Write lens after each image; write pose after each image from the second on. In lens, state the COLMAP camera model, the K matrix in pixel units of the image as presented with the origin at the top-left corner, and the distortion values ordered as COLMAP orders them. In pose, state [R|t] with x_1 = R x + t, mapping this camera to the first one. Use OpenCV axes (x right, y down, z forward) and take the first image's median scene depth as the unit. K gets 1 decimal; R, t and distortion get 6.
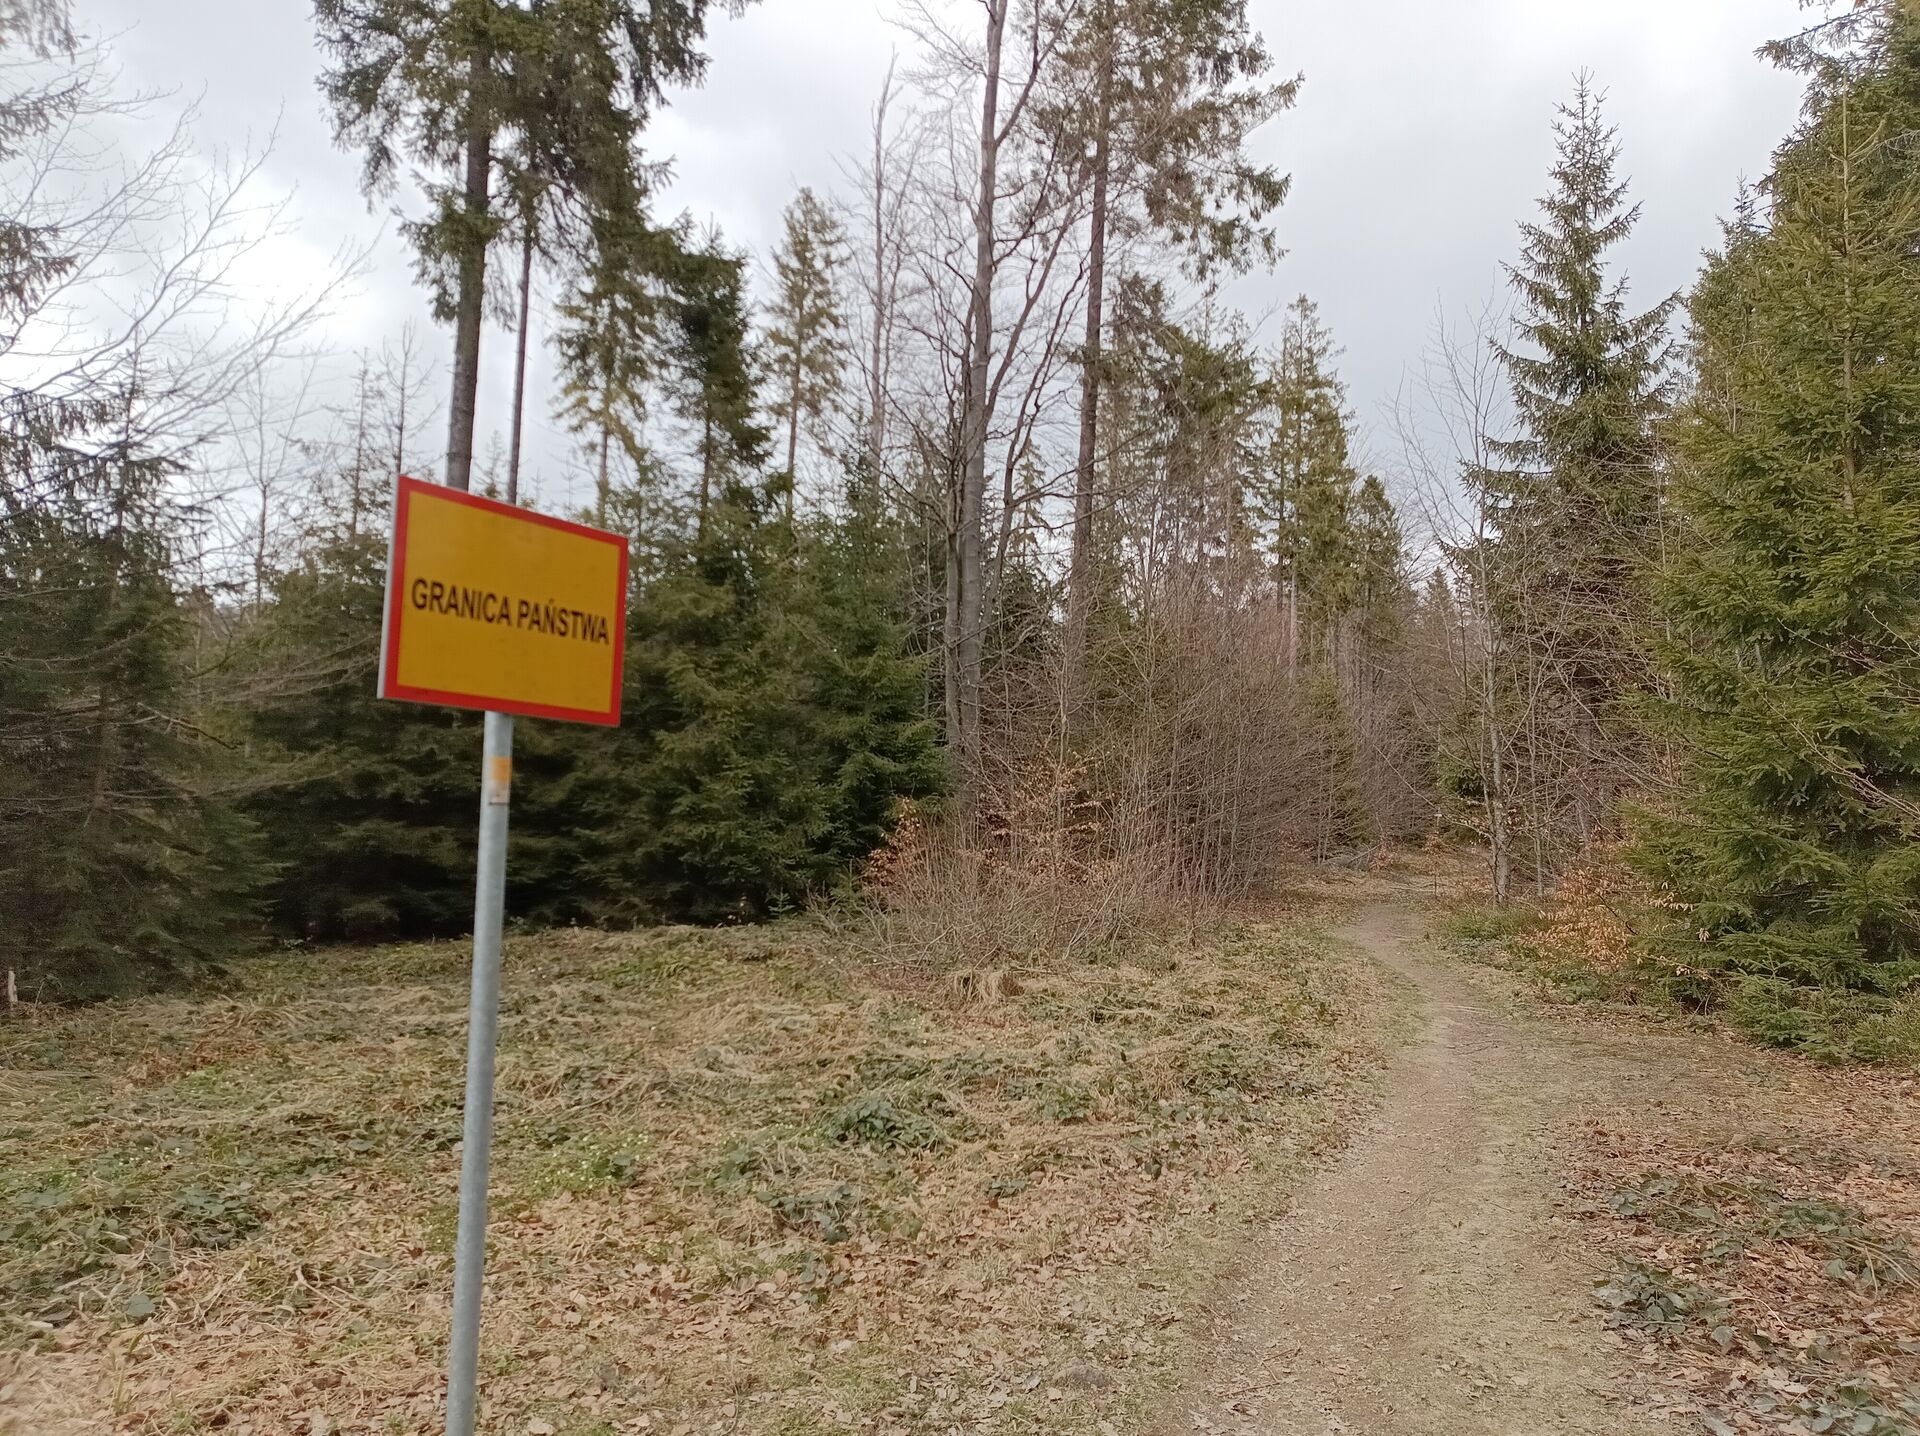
lens RADIAL K [[1319.9, 0, 960.0], [0, 1319.9, 718.0], [0, 0, 1]] dist [0.066233, -0.041299]
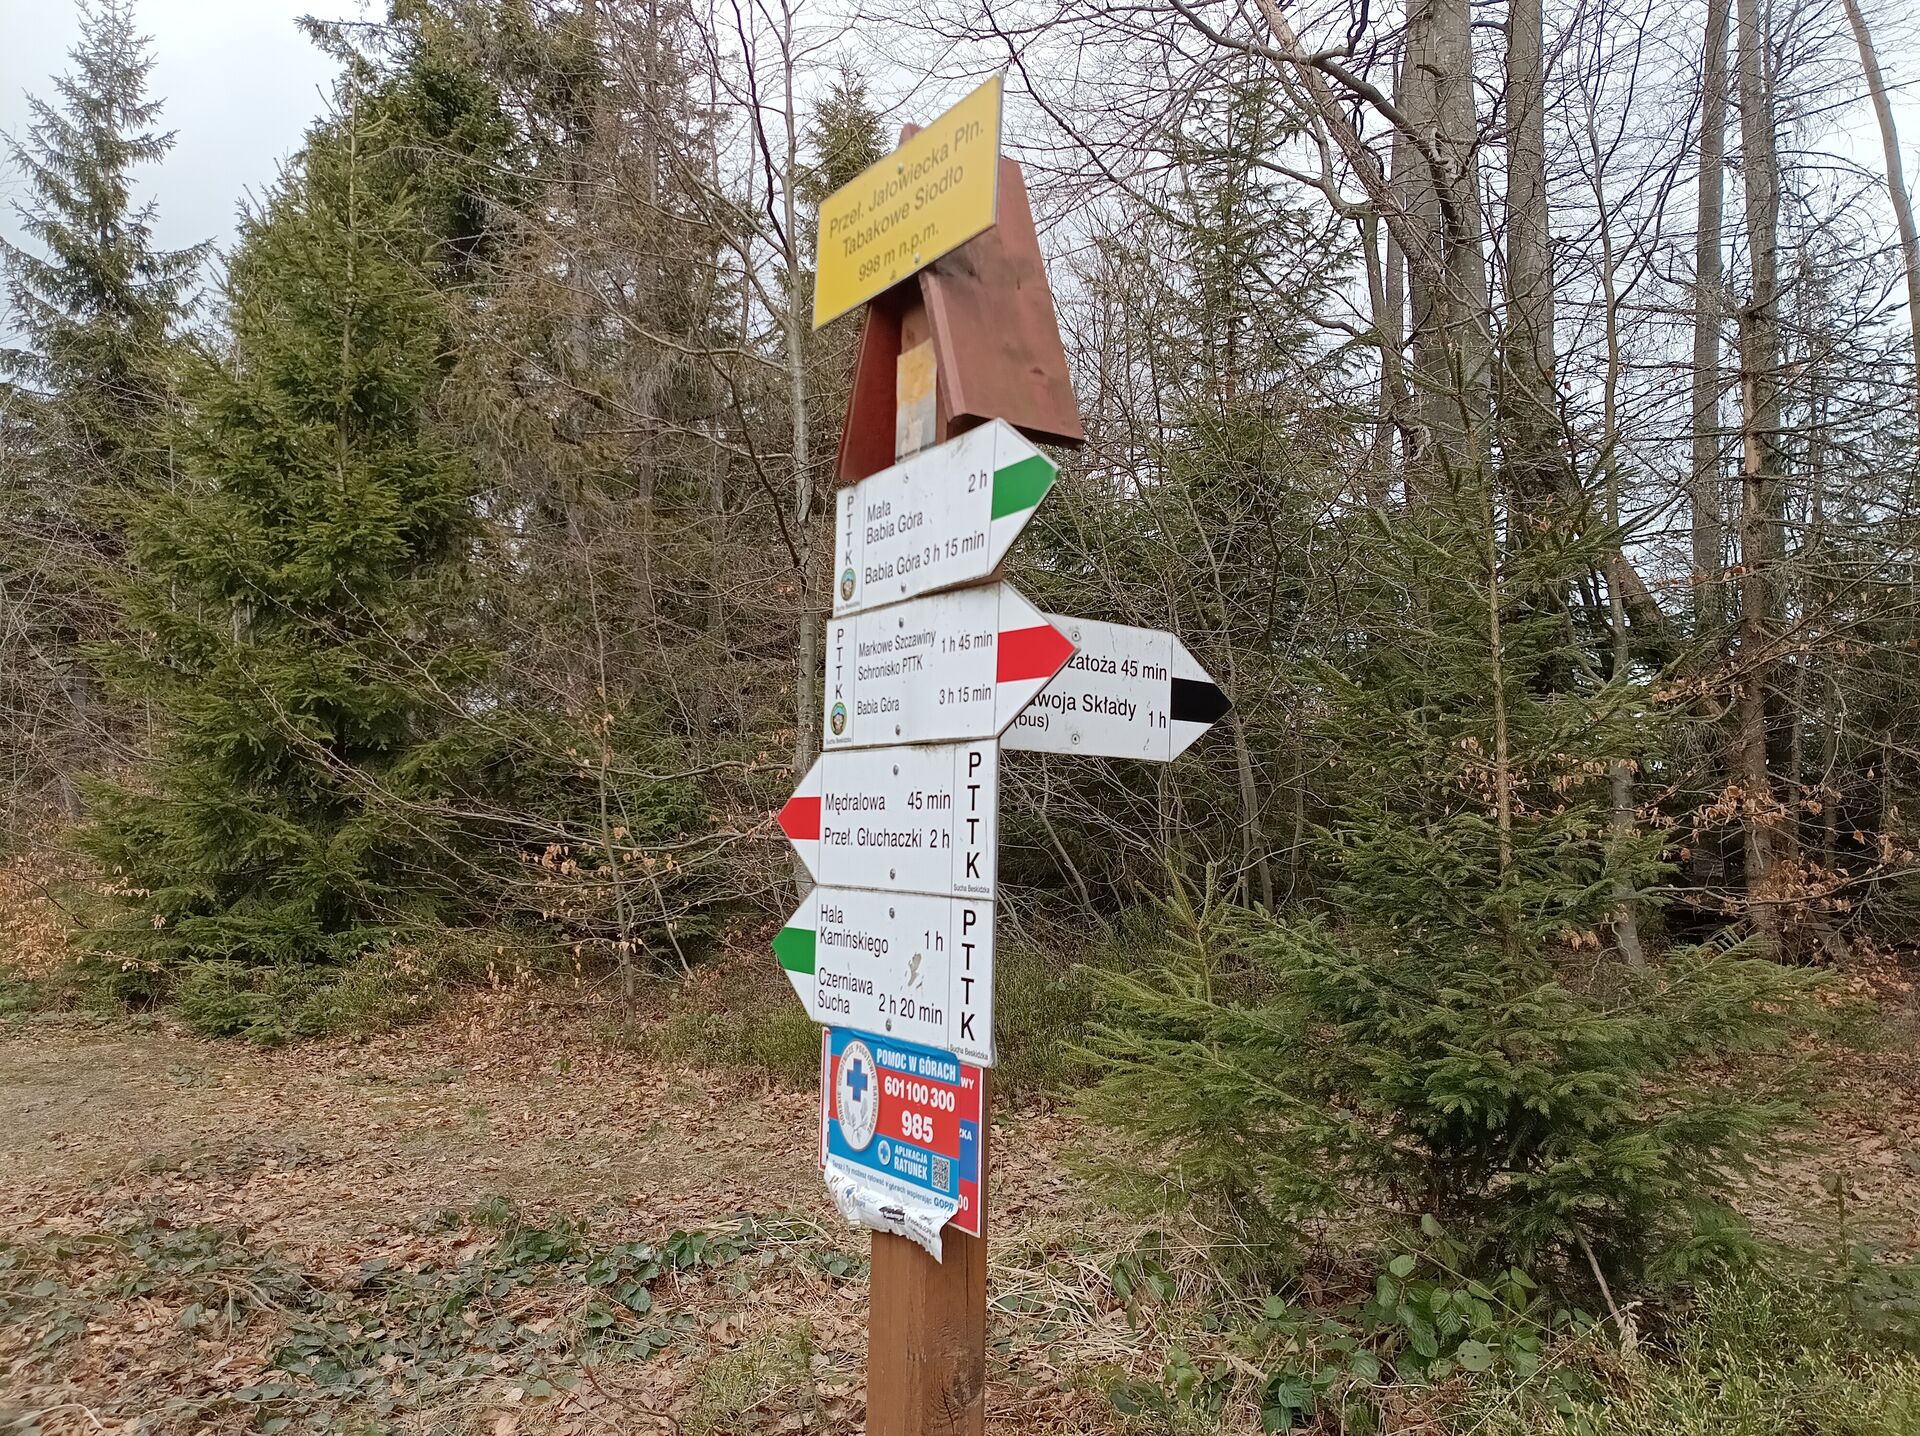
lens RADIAL K [[1319.9, 0, 960.0], [0, 1319.9, 718.0], [0, 0, 1]] dist [0.066233, -0.041299]
pose [[0.542154, 0.039365, 0.839356, 0.081669], [-0.053407, 0.998497, -0.012332, 0.007937], [-0.838580, -0.038141, 0.543442, 0.066981]]
